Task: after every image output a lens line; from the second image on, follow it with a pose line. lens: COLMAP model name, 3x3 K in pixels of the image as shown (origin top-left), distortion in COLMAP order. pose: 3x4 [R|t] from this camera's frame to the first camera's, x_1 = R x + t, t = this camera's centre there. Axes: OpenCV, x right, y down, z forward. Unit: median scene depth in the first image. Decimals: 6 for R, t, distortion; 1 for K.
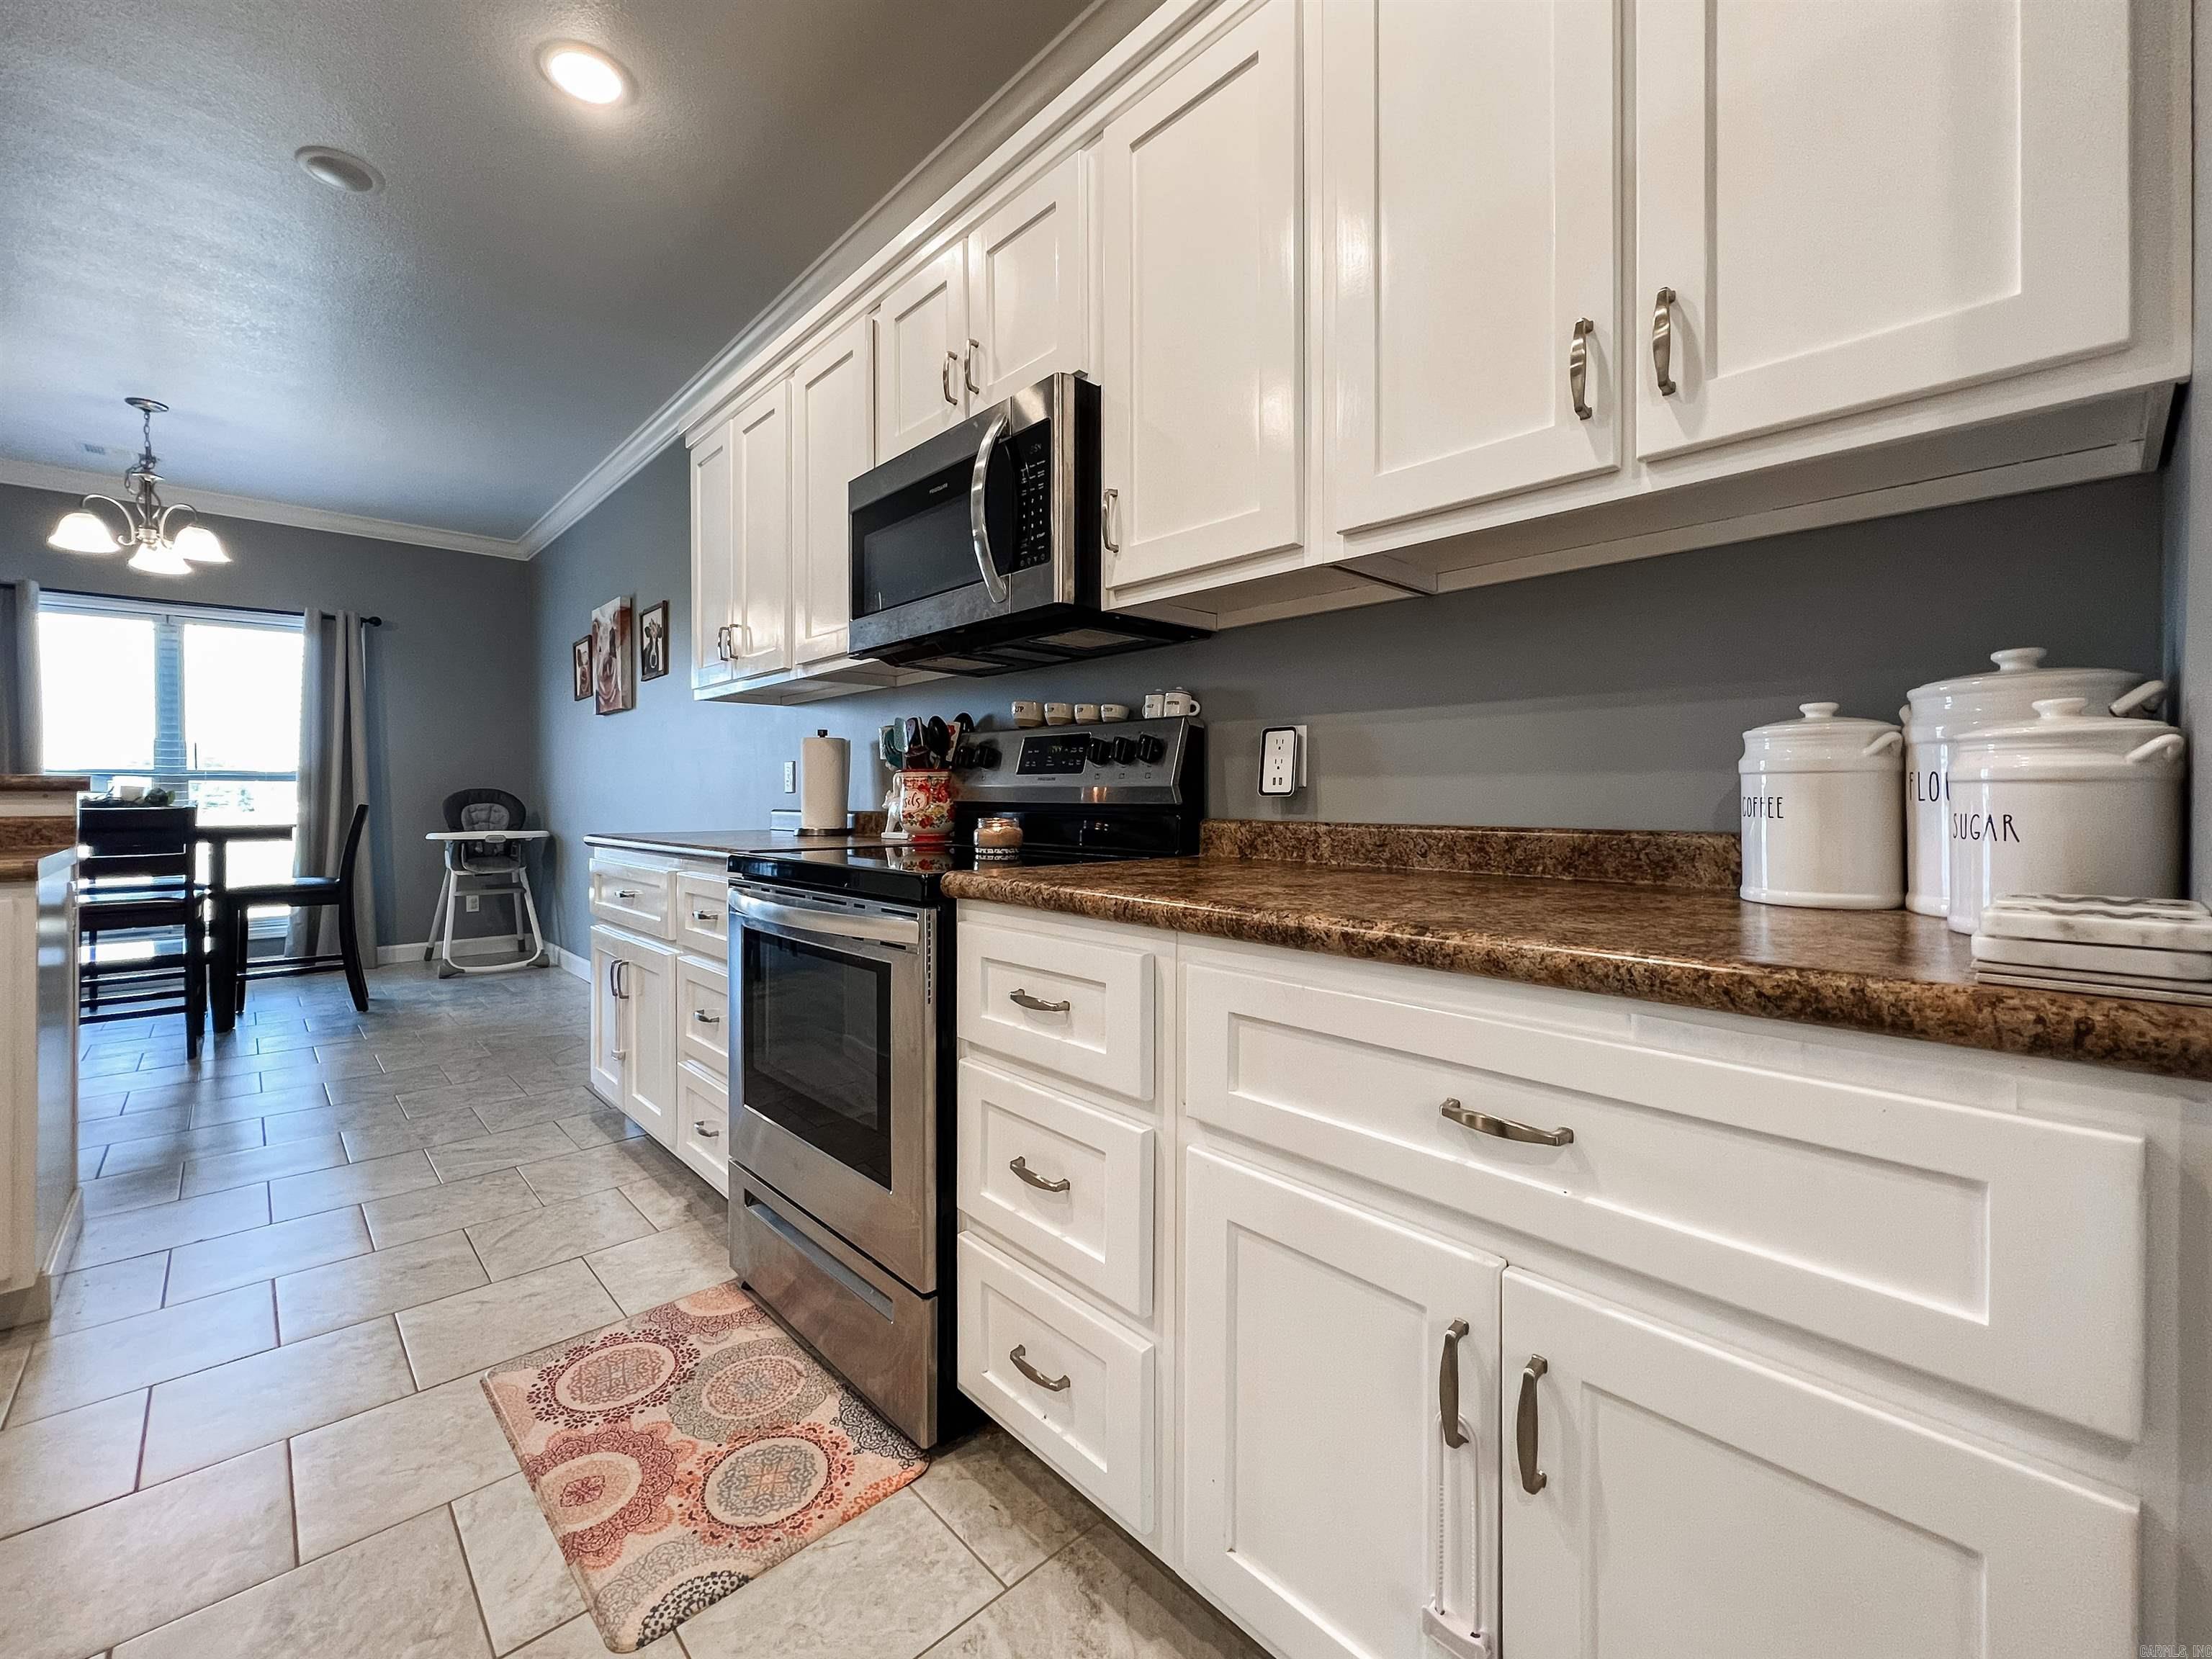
lens RADIAL K [[899.2, 0, 1106.3], [0, 899.2, 804.9], [0, 0, 1]] dist [-0.000692, -0.000064]
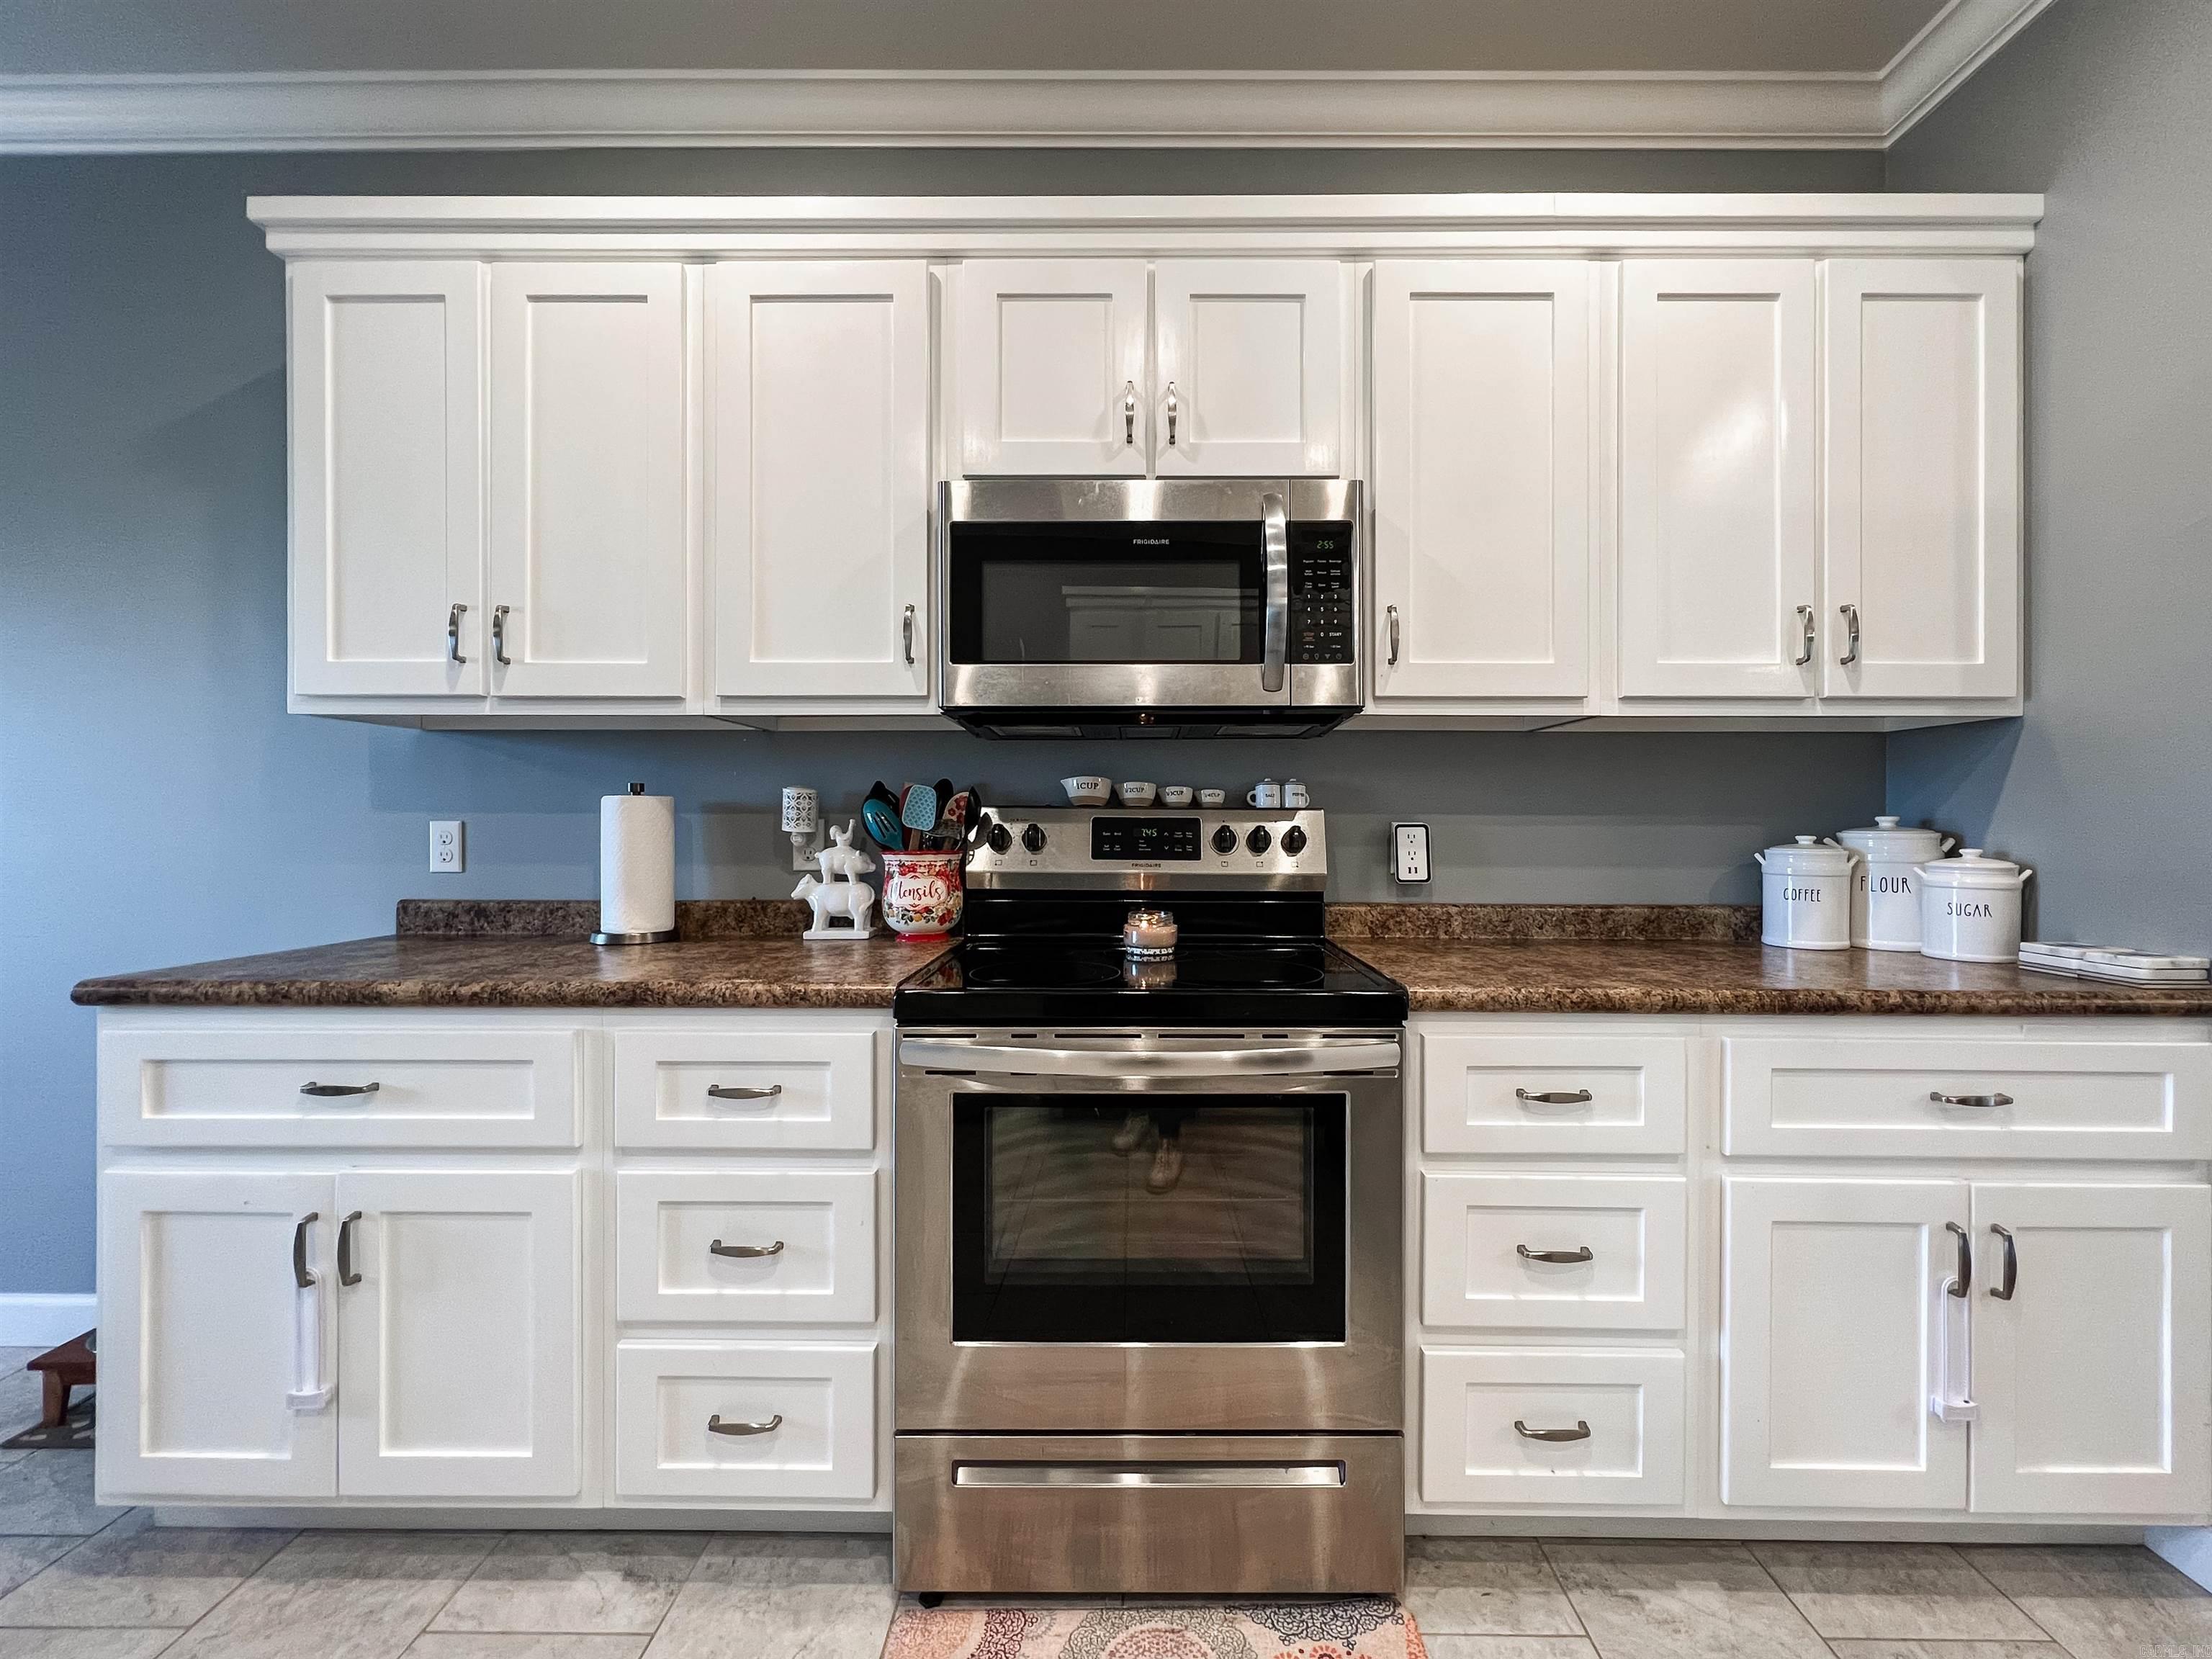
lens RADIAL K [[894.2, 0, 1112.3], [0, 894.2, 829.0], [0, 0, 1]] dist [-0.001652, 0.000115]
pose [[0.694668, -0.001184, 0.719330, -1.138533], [0.002509, 0.999997, -0.000777, -0.099304], [-0.719326, 0.002345, 0.694668, 0.579099]]
